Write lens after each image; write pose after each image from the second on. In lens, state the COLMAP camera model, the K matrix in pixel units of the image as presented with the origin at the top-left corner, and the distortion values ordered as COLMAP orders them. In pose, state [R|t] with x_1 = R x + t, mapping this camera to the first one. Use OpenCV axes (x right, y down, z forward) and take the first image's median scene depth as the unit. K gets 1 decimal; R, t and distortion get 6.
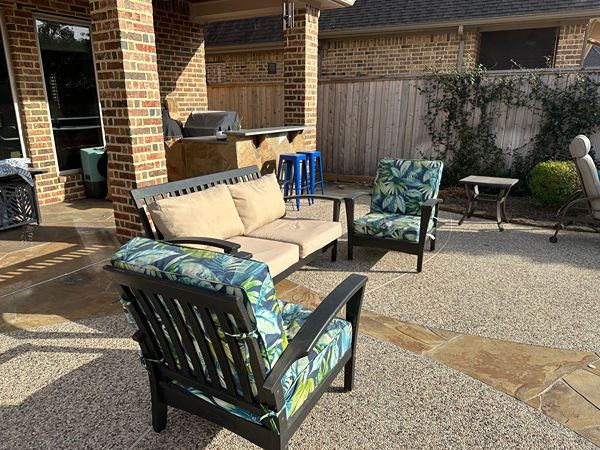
lens RADIAL K [[419.7, 0, 300.0], [0, 419.7, 225.0], [0, 0, 1]] dist [-0.001699, -0.030618]
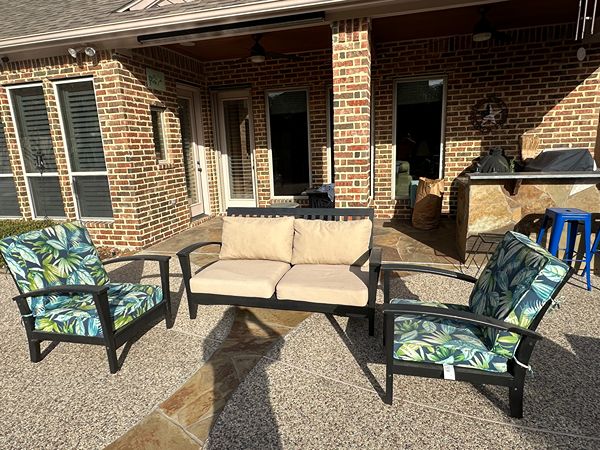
lens RADIAL K [[358.3, 0, 300.0], [0, 358.3, 225.0], [0, 0, 1]] dist [-0.000828, -0.000434]
pose [[0.265503, 0.190360, -0.945130, 0.617837], [-0.232125, 0.964098, 0.128972, -0.166401], [0.935749, 0.185146, 0.300158, 0.566882]]
